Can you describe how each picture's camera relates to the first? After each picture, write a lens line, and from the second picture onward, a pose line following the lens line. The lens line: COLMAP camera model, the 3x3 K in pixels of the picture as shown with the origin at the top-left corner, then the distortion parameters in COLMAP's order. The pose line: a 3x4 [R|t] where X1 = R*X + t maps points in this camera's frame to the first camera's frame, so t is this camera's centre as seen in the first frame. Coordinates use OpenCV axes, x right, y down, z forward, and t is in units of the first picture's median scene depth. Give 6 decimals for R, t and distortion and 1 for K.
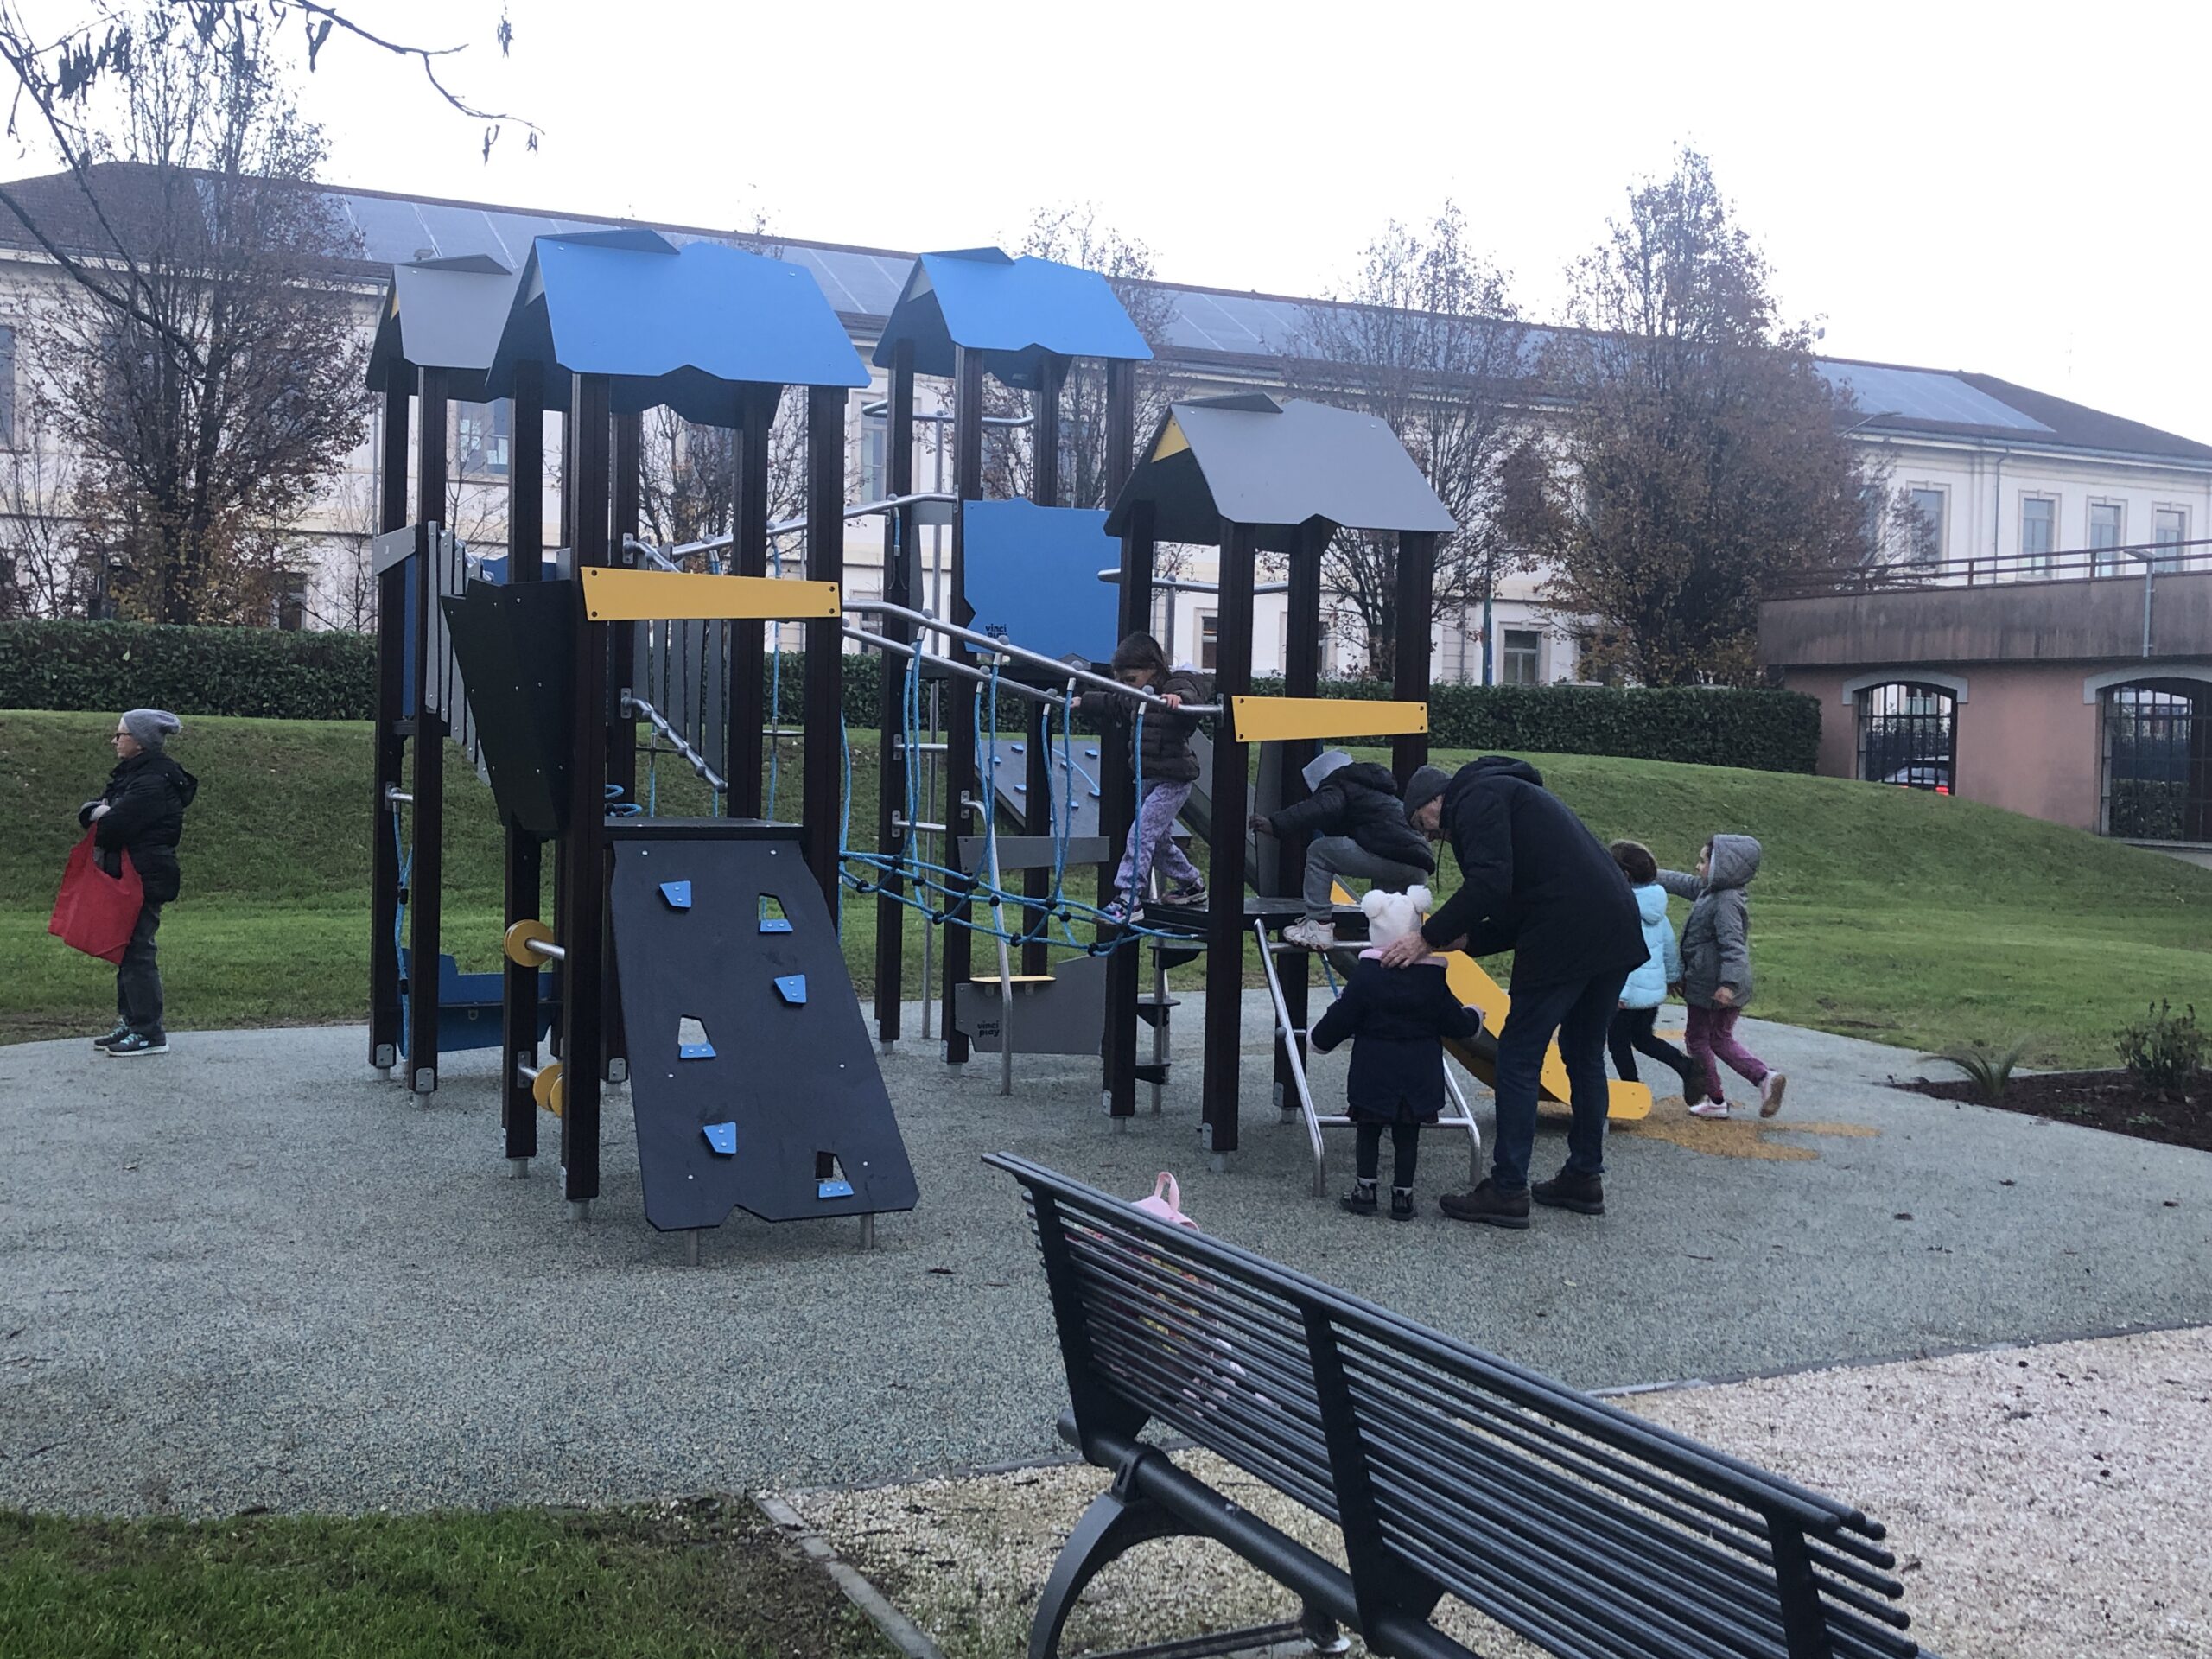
lens RADIAL K [[2366.0, 0, 1106.6], [0, 2366.0, 828.4], [0, 0, 1]] dist [0.009111, 0.000000]
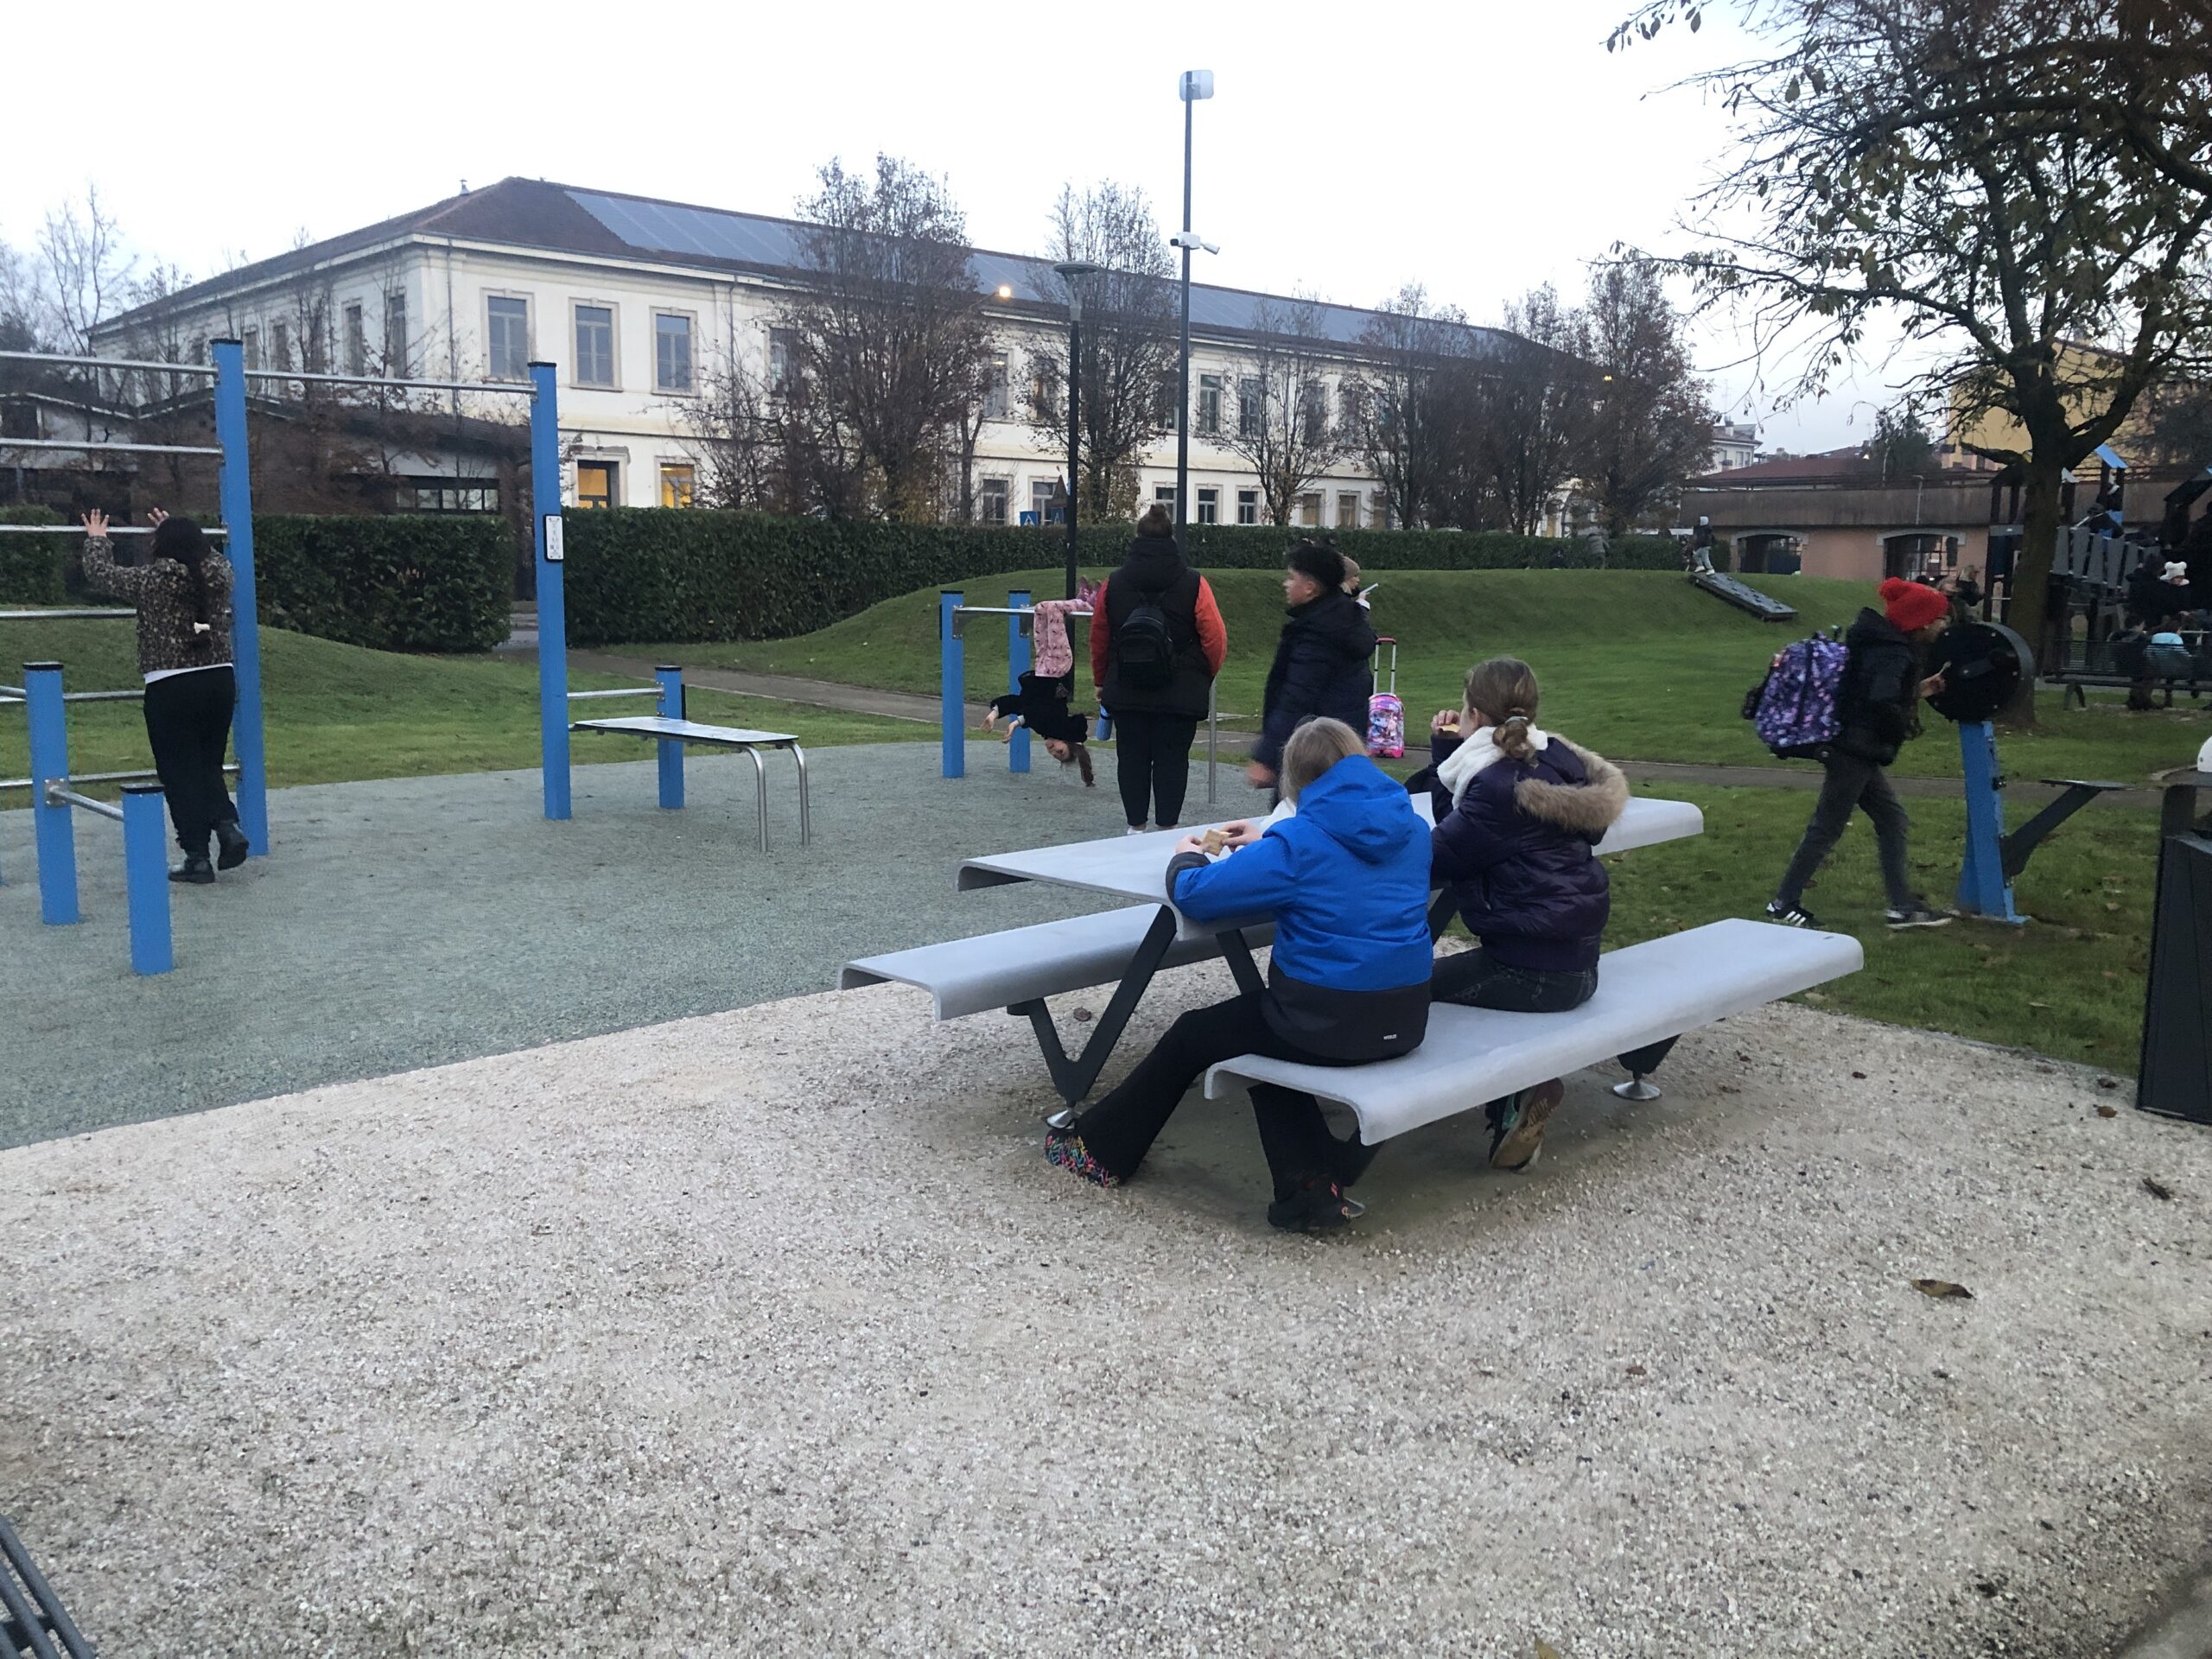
lens RADIAL K [[1819.2, 0, 1105.9], [0, 1819.2, 828.0], [0, 0, 1]] dist [-0.041356, -0.001100]
pose [[0.955802, -0.051660, 0.289437, -0.358691], [0.019919, 0.993559, 0.111555, 0.002800], [-0.293336, -0.100859, 0.950674, -0.182159]]
